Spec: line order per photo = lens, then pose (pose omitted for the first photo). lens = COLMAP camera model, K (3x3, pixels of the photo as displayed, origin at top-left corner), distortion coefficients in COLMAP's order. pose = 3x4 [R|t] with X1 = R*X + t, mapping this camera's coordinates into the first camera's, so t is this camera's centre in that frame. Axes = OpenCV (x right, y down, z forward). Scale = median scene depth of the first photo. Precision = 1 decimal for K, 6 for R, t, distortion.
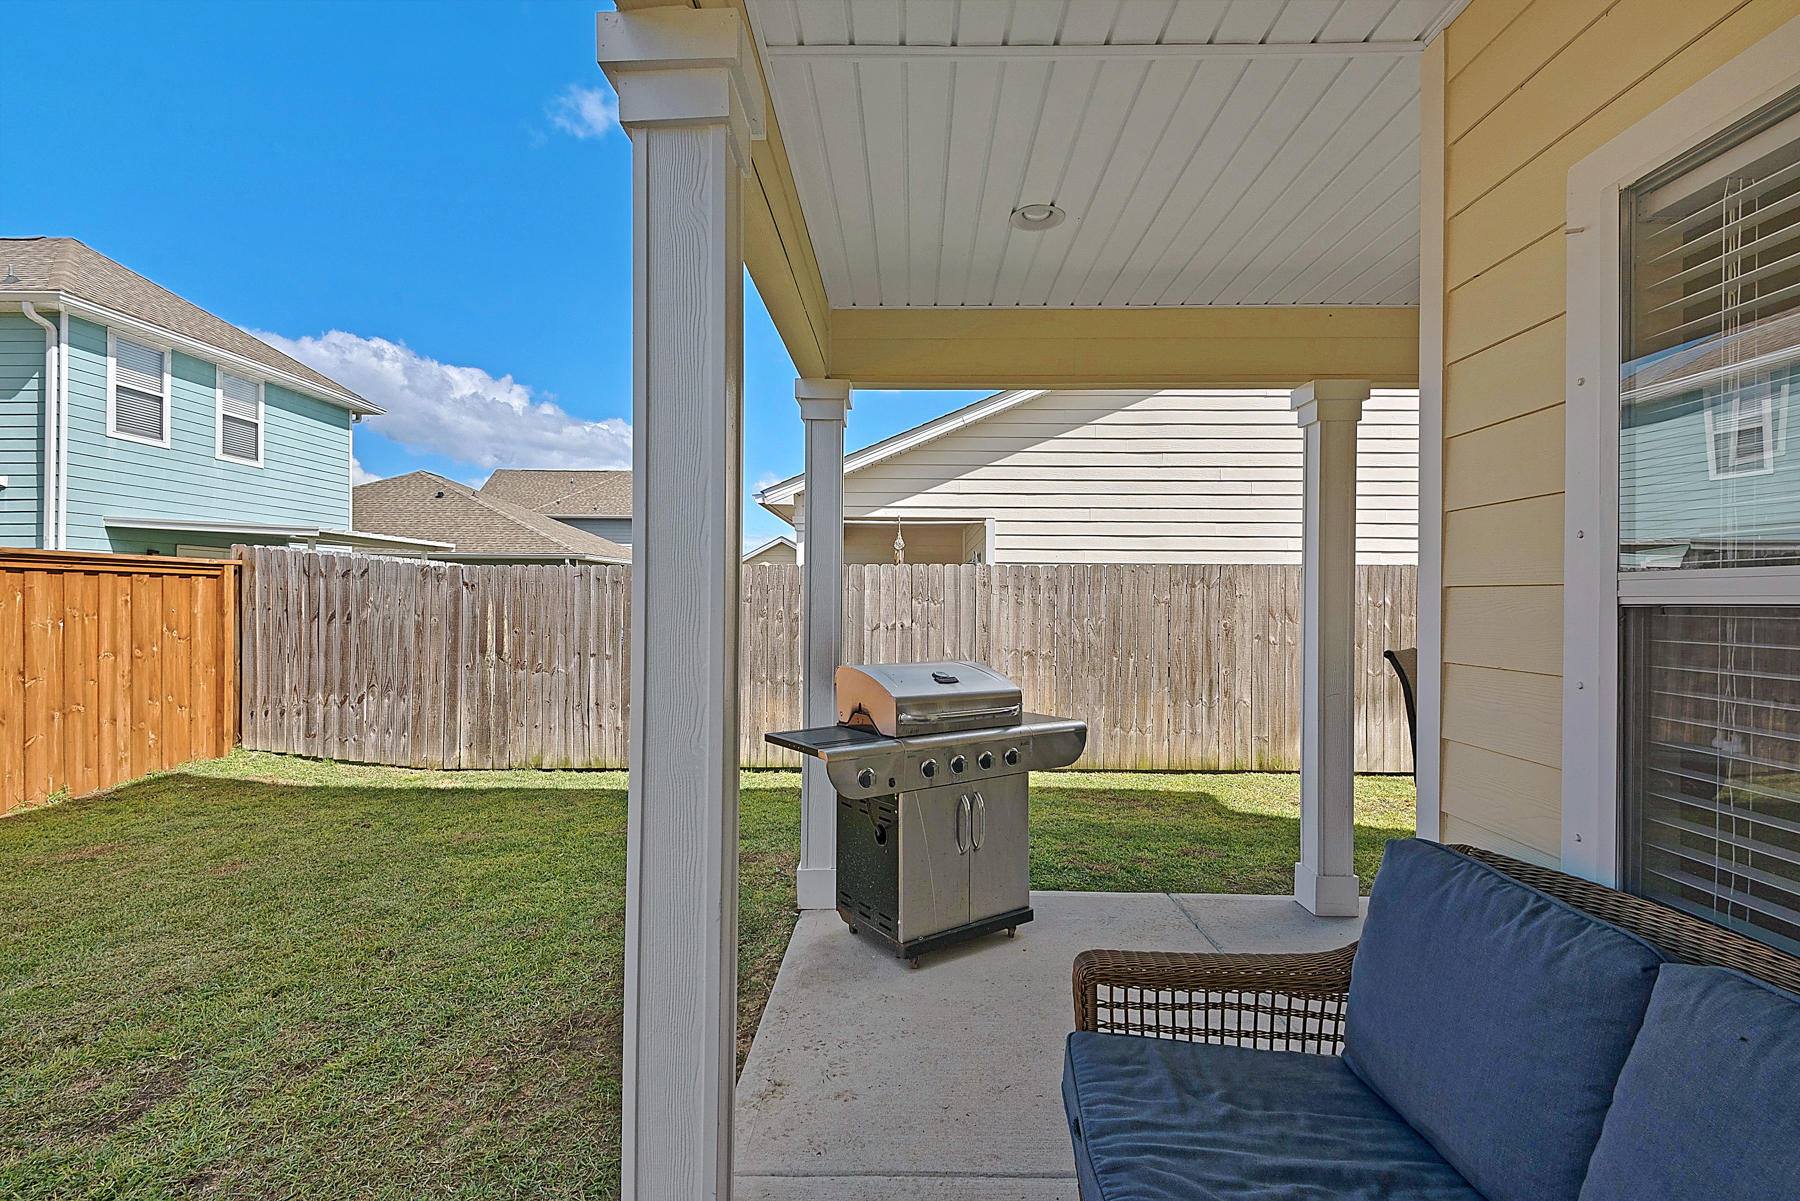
lens RADIAL K [[867.6, 0, 886.0], [0, 867.6, 601.2], [0, 0, 1]] dist [0.000692, -0.000045]
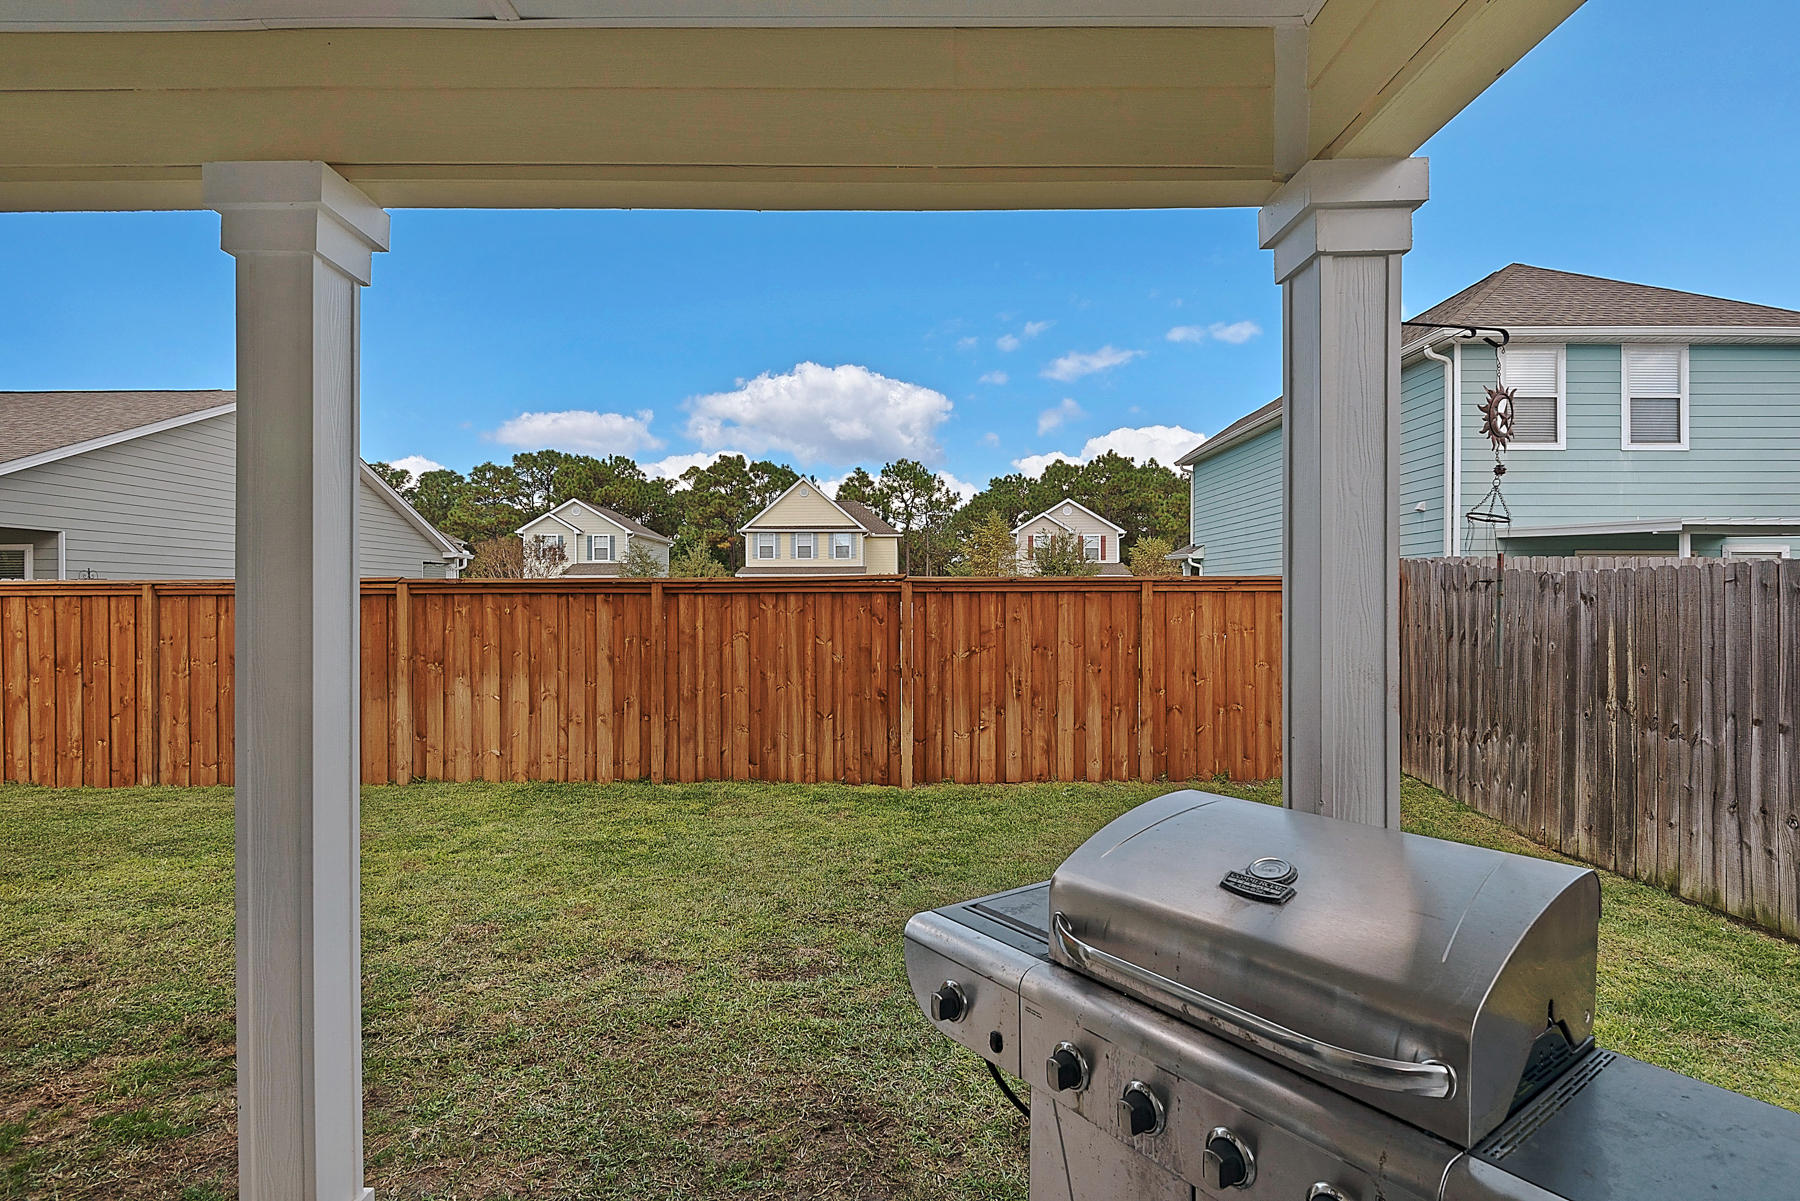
lens RADIAL K [[887.3, 0, 885.1], [0, 887.3, 601.5], [0, 0, 1]] dist [0.001534, -0.001357]
pose [[-0.007232, -0.003438, -0.999968, 0.239995], [0.003247, 0.999989, -0.003461, -0.015808], [0.999969, -0.003272, -0.007221, 0.438331]]
